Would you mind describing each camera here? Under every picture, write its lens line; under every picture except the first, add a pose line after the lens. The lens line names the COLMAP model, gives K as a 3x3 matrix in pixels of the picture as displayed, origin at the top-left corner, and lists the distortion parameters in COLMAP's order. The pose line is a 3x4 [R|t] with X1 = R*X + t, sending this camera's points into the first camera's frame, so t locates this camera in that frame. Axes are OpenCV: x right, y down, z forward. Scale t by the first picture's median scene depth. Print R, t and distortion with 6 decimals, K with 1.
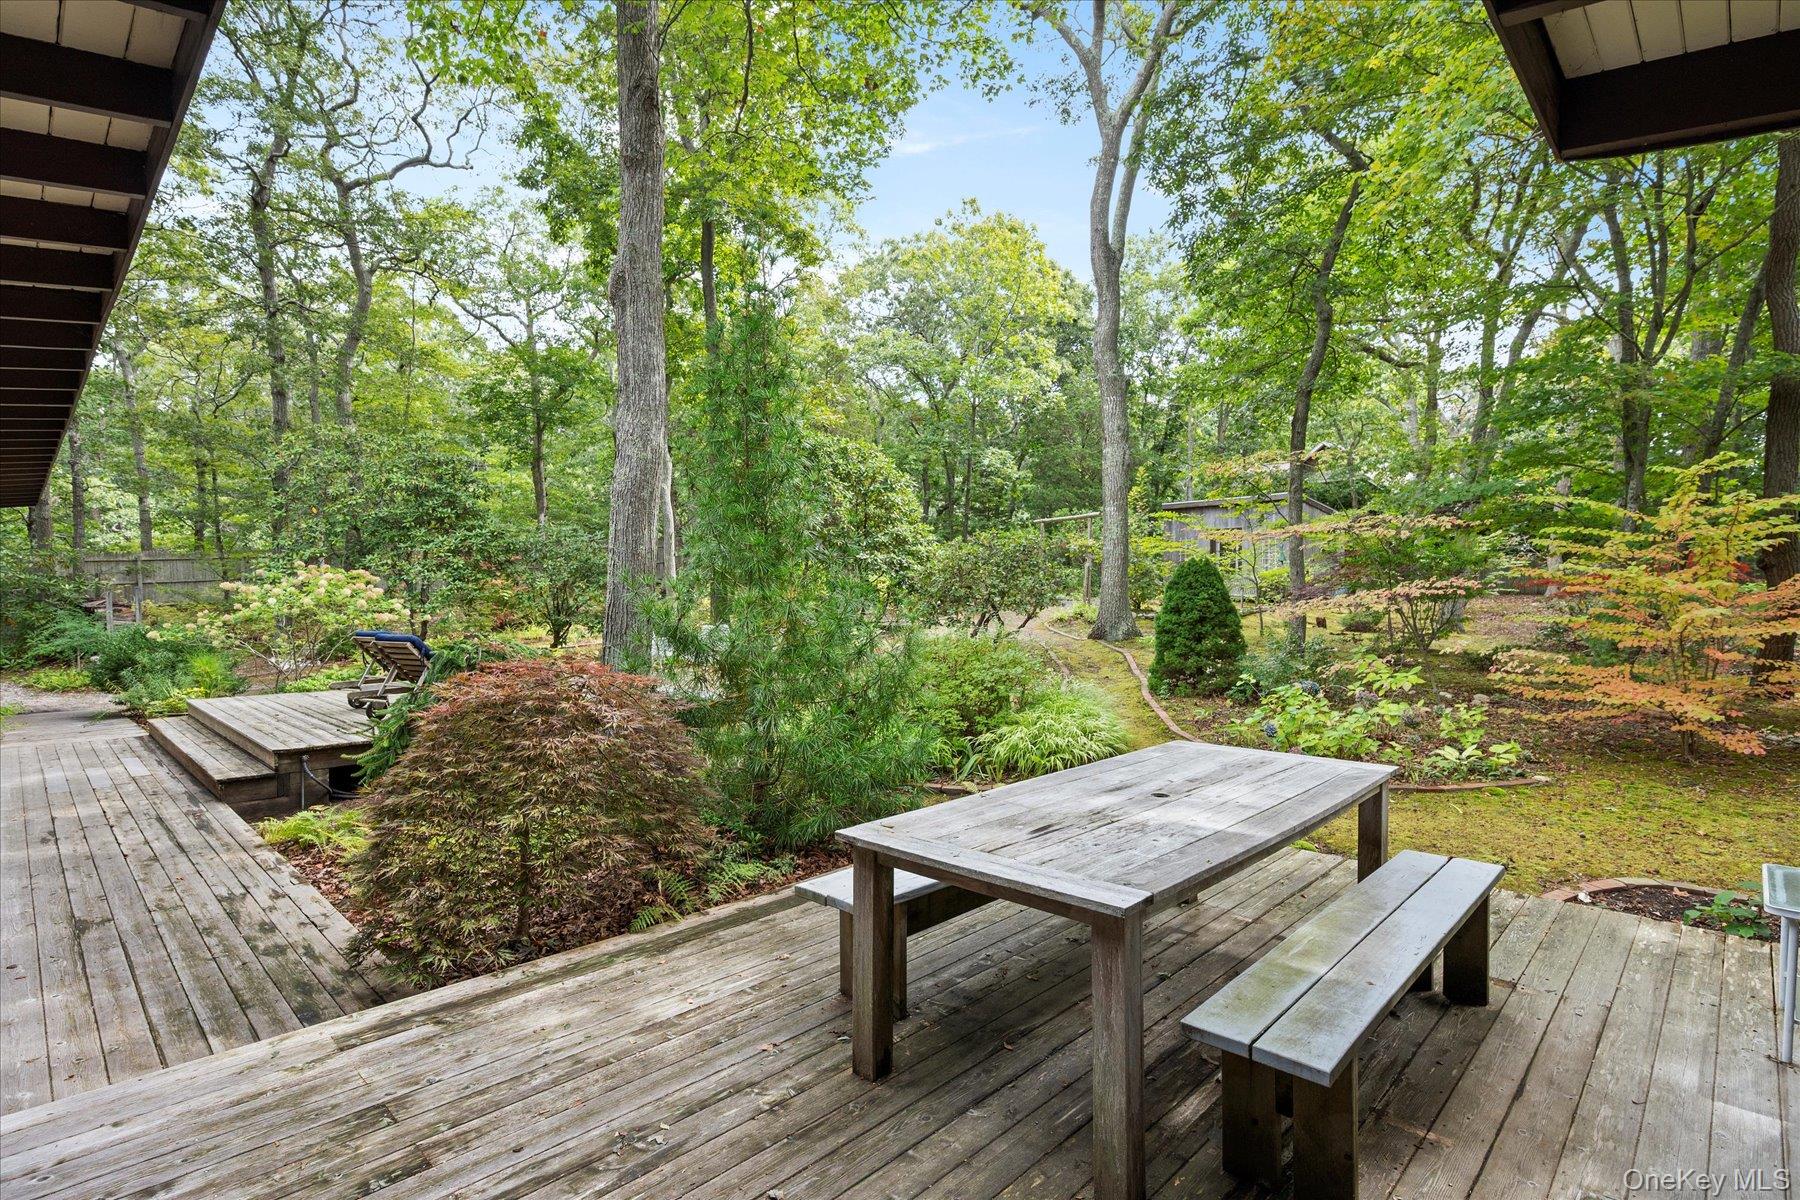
lens RADIAL K [[876.9, 0, 905.8], [0, 876.9, 620.9], [0, 0, 1]] dist [0.001613, 0.000429]
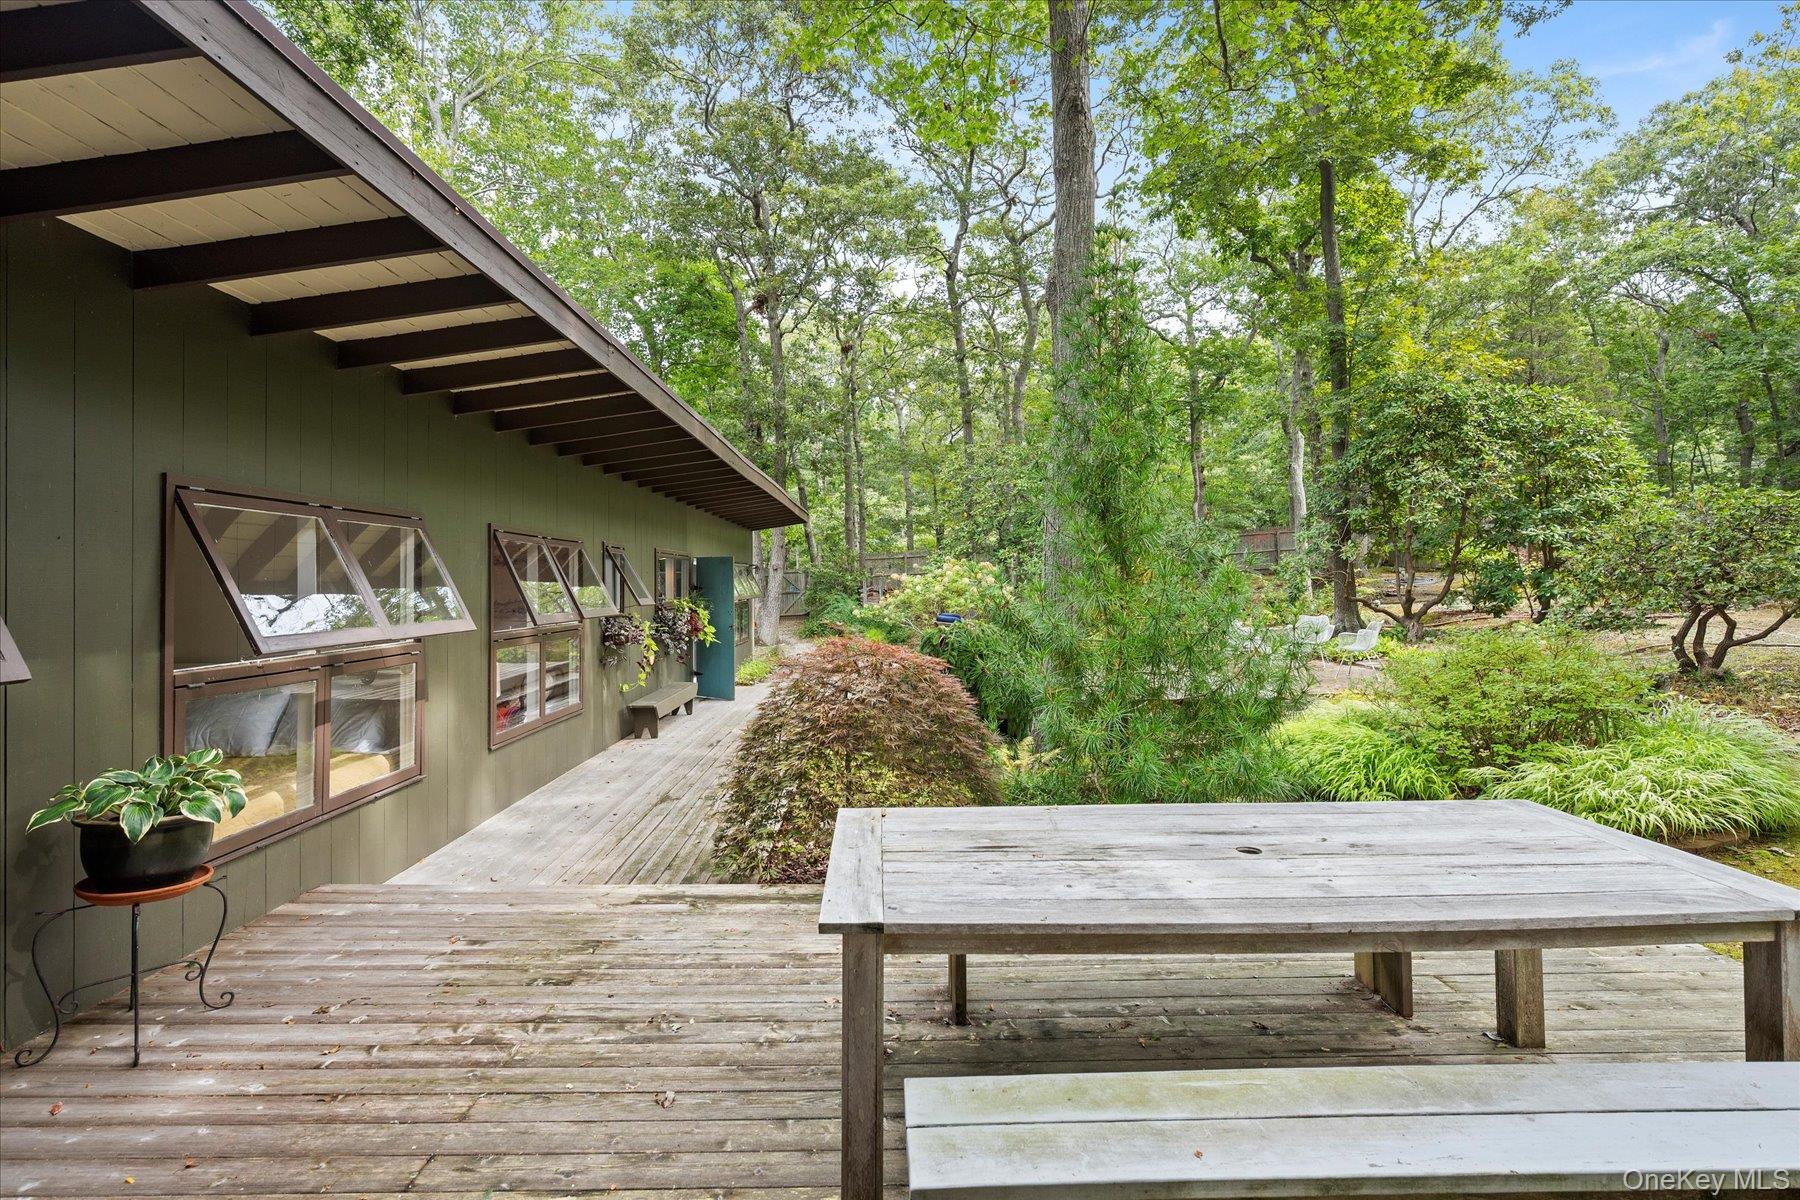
lens RADIAL K [[888.2, 0, 899.0], [0, 888.2, 590.8], [0, 0, 1]] dist [-0.004140, 0.000308]
pose [[0.709778, 0.004514, -0.704410, 0.565553], [-0.018492, 0.999754, -0.012226, -0.007896], [0.704182, 0.021704, 0.709688, 0.225385]]
